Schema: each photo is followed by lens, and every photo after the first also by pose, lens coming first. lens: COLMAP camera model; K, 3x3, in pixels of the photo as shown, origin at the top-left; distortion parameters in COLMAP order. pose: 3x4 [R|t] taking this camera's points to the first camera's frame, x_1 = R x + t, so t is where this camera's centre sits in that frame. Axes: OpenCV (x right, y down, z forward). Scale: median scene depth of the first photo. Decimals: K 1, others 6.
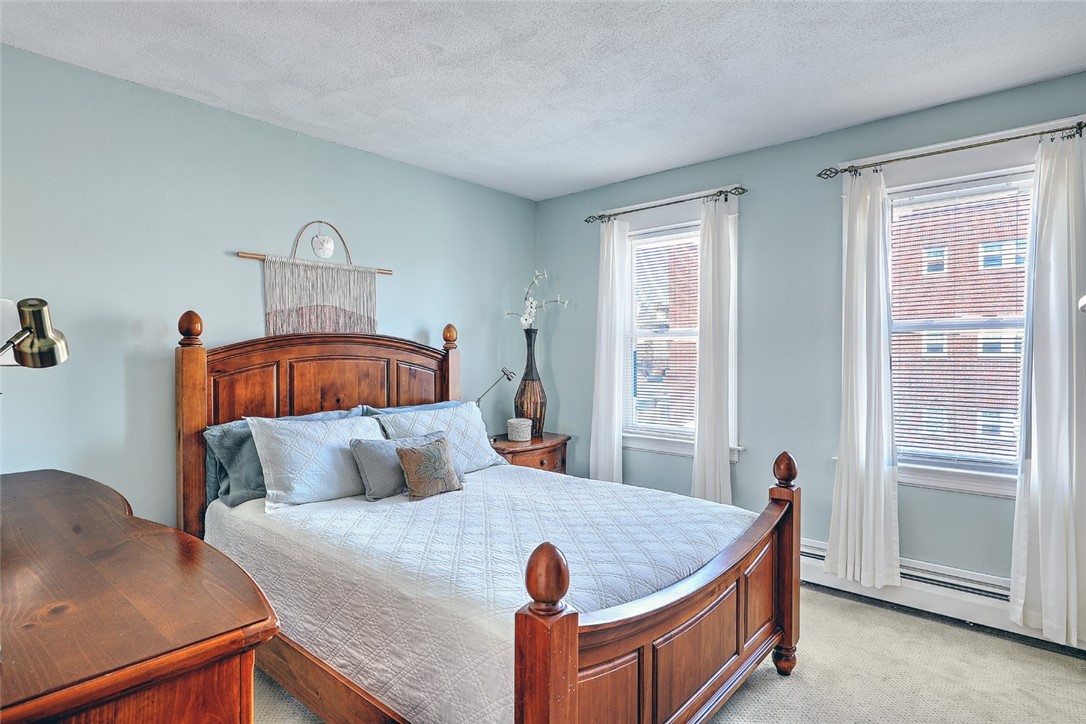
lens RADIAL K [[563.3, 0, 550.2], [0, 563.3, 362.2], [0, 0, 1]] dist [0.001016, -0.000011]
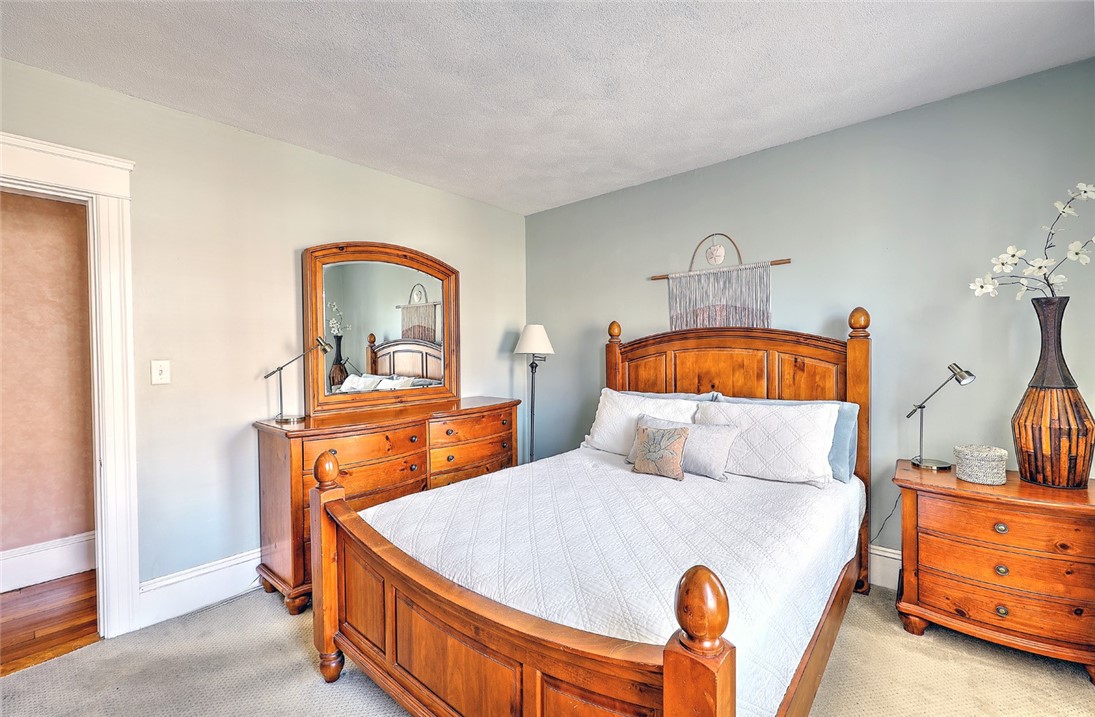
lens RADIAL K [[465.9, 0, 552.9], [0, 465.9, 359.8], [0, 0, 1]] dist [-0.000953, 0.000064]
pose [[0.003792, 0.020311, -0.999787, 0.577868], [-0.003507, 0.999788, 0.020298, -0.005079], [0.999987, 0.003430, 0.003863, 0.661592]]
